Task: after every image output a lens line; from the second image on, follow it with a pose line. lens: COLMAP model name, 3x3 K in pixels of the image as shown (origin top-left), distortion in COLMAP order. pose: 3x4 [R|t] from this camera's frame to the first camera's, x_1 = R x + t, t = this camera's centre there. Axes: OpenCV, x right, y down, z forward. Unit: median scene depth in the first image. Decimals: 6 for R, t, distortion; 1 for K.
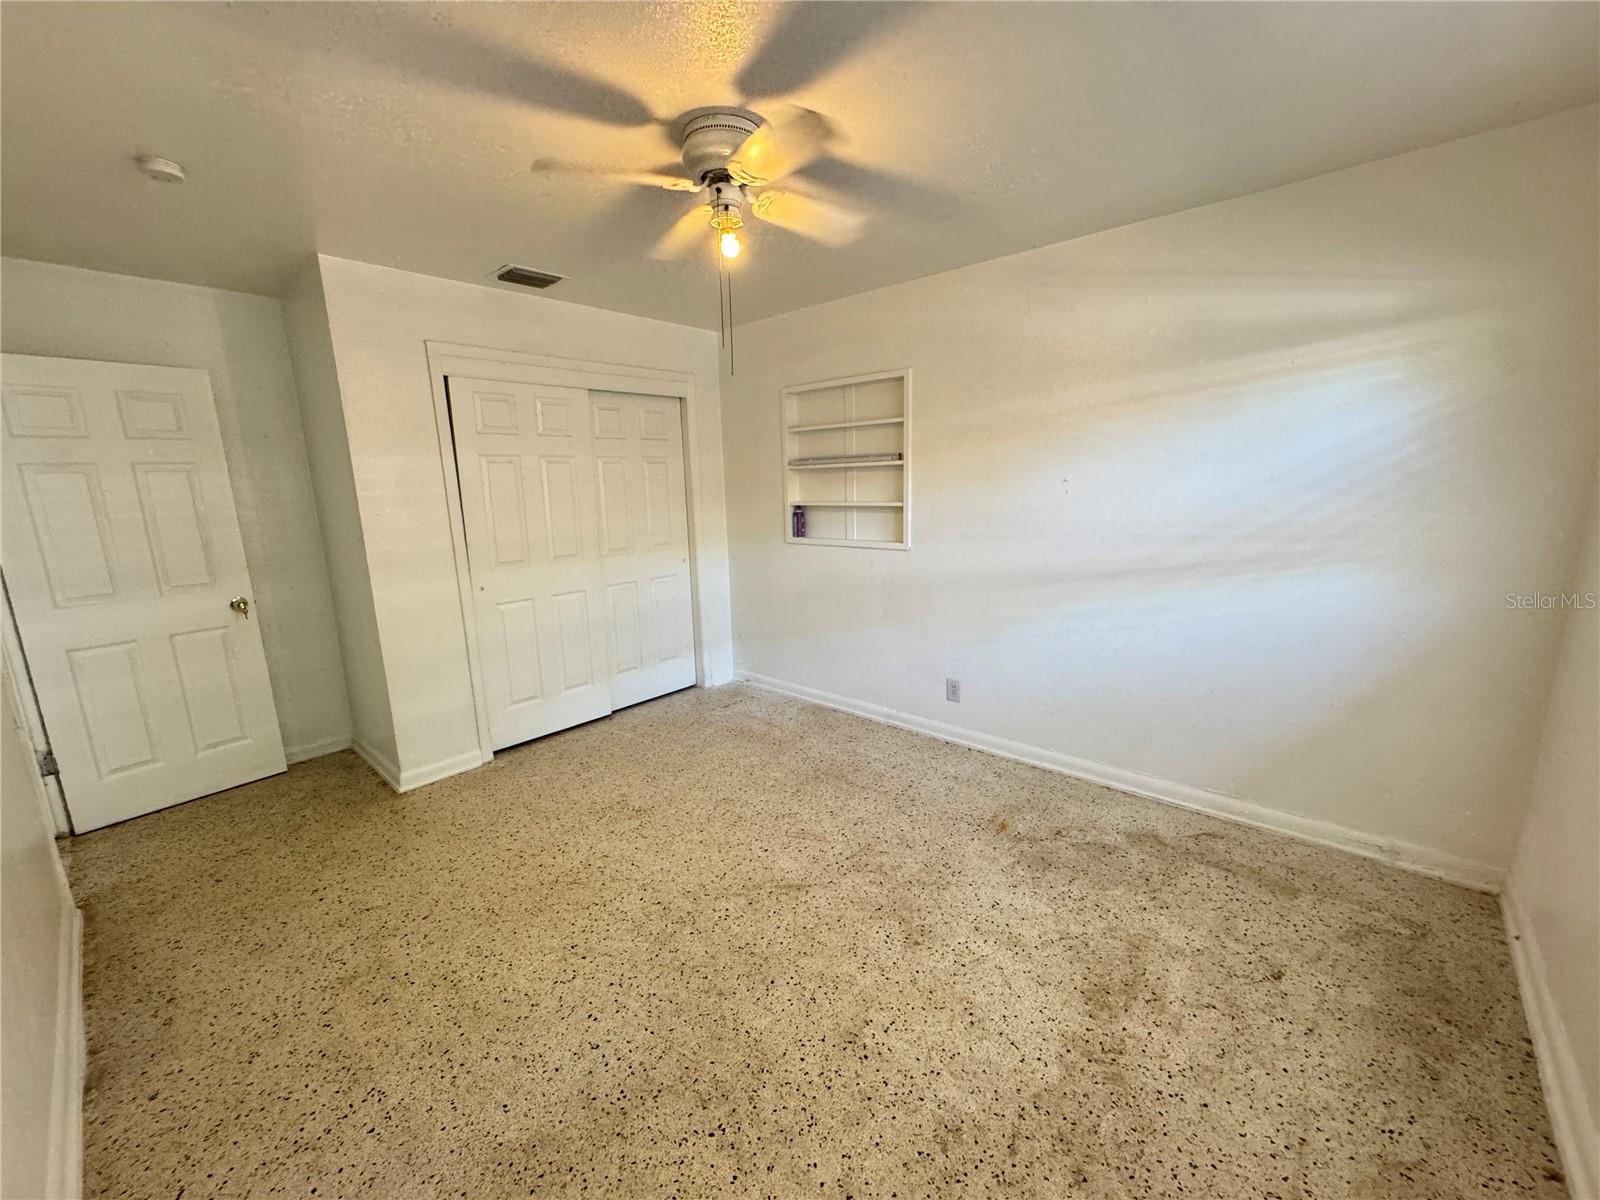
lens RADIAL K [[640.6, 0, 799.0], [0, 640.6, 598.0], [0, 0, 1]] dist [-0.006219, 0.000780]
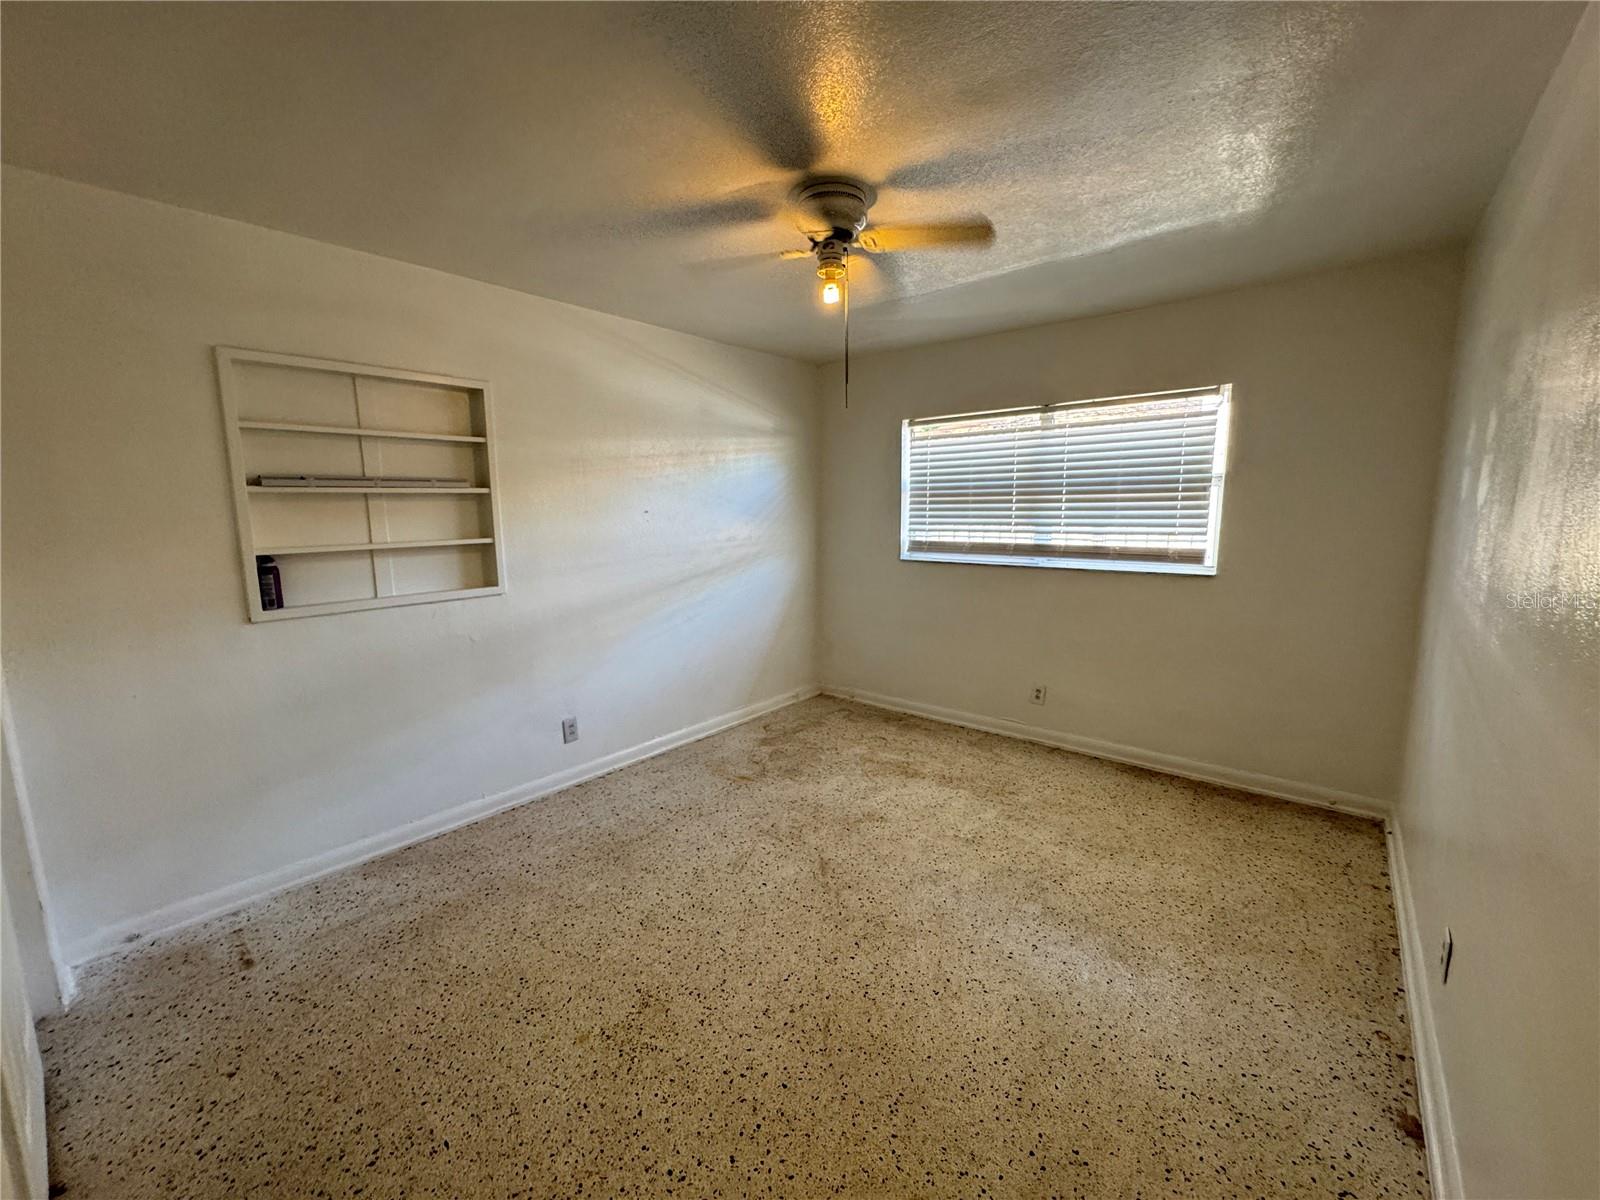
lens RADIAL K [[640.6, 0, 801.5], [0, 640.6, 603.1], [0, 0, 1]] dist [-0.006219, 0.000780]
pose [[-0.034196, -0.121751, 0.991971, -0.950836], [0.200426, 0.971553, 0.126155, -0.125317], [-0.979112, 0.203131, -0.008821, 0.863449]]
